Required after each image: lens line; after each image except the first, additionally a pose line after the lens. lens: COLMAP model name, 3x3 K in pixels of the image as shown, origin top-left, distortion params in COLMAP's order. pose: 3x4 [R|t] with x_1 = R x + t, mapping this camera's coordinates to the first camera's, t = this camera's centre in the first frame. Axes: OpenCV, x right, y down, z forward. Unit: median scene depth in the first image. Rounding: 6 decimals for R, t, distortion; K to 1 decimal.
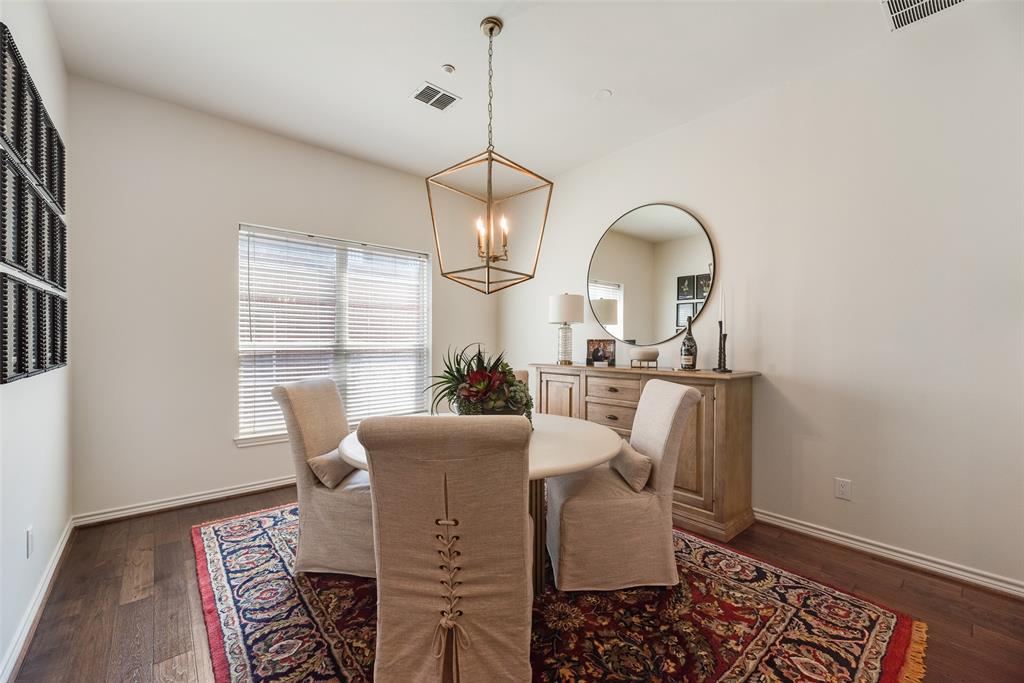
lens RADIAL K [[415.1, 0, 515.8], [0, 415.1, 346.4], [0, 0, 1]] dist [-0.000597, 0.000423]
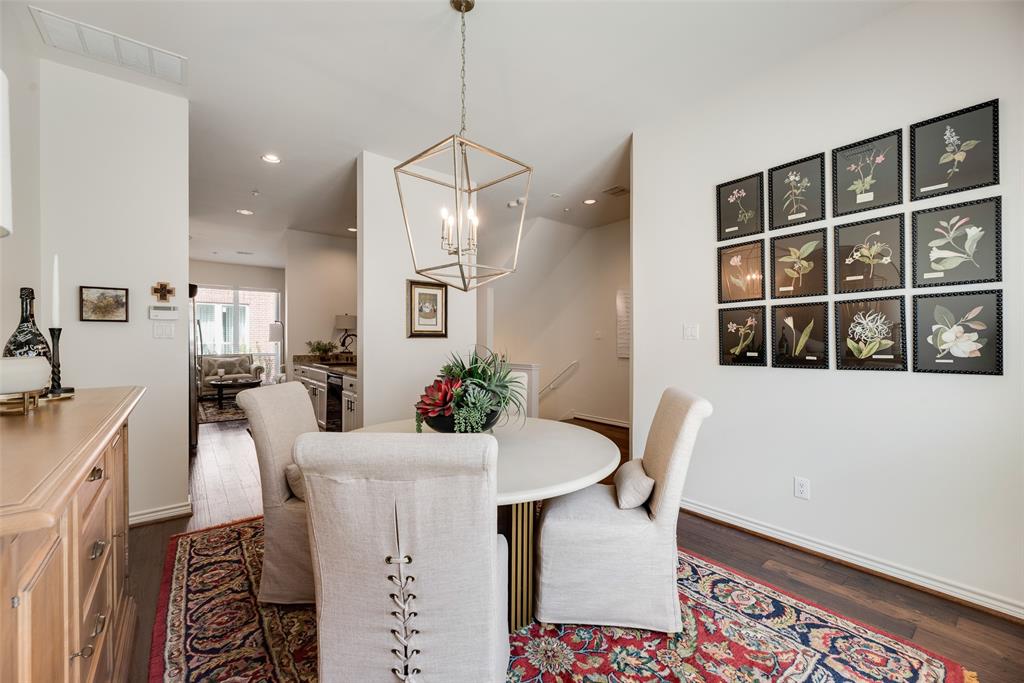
lens RADIAL K [[415.1, 0, 511.1], [0, 415.1, 342.0], [0, 0, 1]] dist [-0.000597, 0.000423]
pose [[-0.998850, -0.004216, 0.047750, -0.211481], [-0.003819, 0.999957, 0.008419, -0.020557], [-0.047783, 0.008227, -0.998824, 1.909686]]
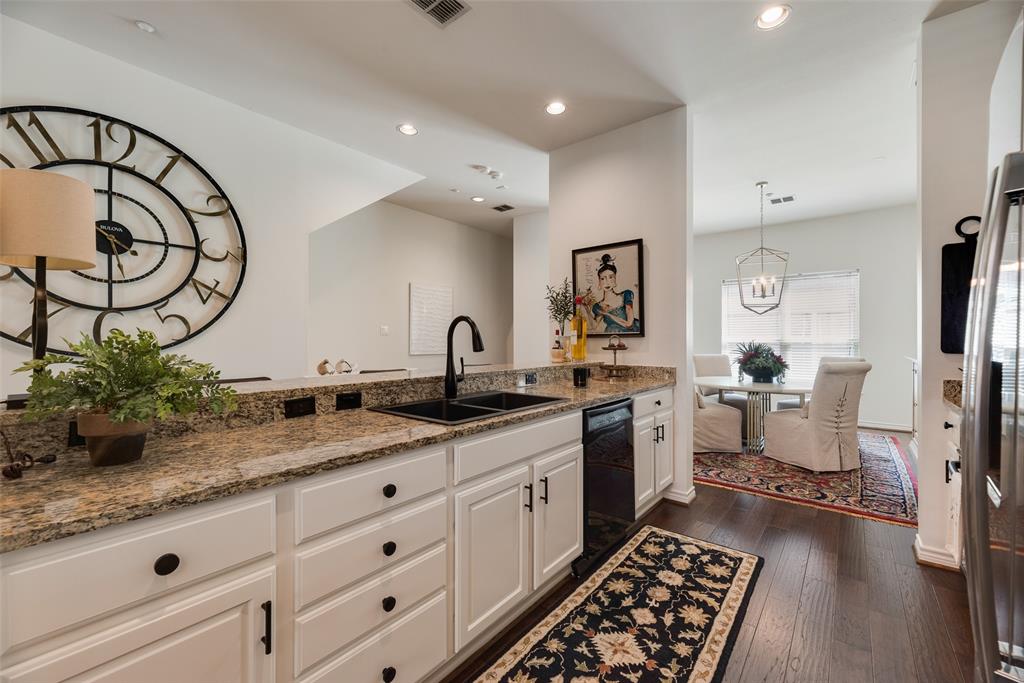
lens RADIAL K [[415.1, 0, 511.9], [0, 415.1, 336.2], [0, 0, 1]] dist [-0.000597, 0.000423]
pose [[0.165657, -0.006311, -0.986163, 1.745502], [-0.004938, 0.999962, -0.007229, 0.003074], [0.986171, 0.006067, 0.165620, -0.551335]]
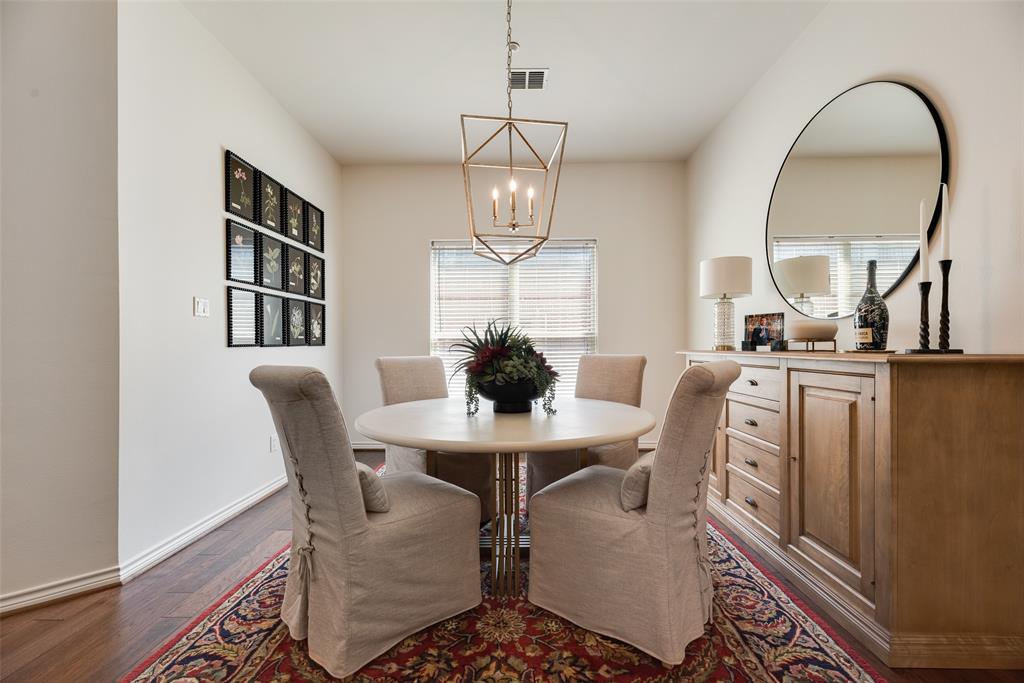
lens RADIAL K [[415.1, 0, 512.3], [0, 415.1, 345.1], [0, 0, 1]] dist [-0.000597, 0.000423]
pose [[0.742167, -0.009525, -0.670147, 0.571315], [0.003347, 0.999939, -0.010505, 0.066409], [0.670207, 0.005553, 0.742154, 0.302786]]
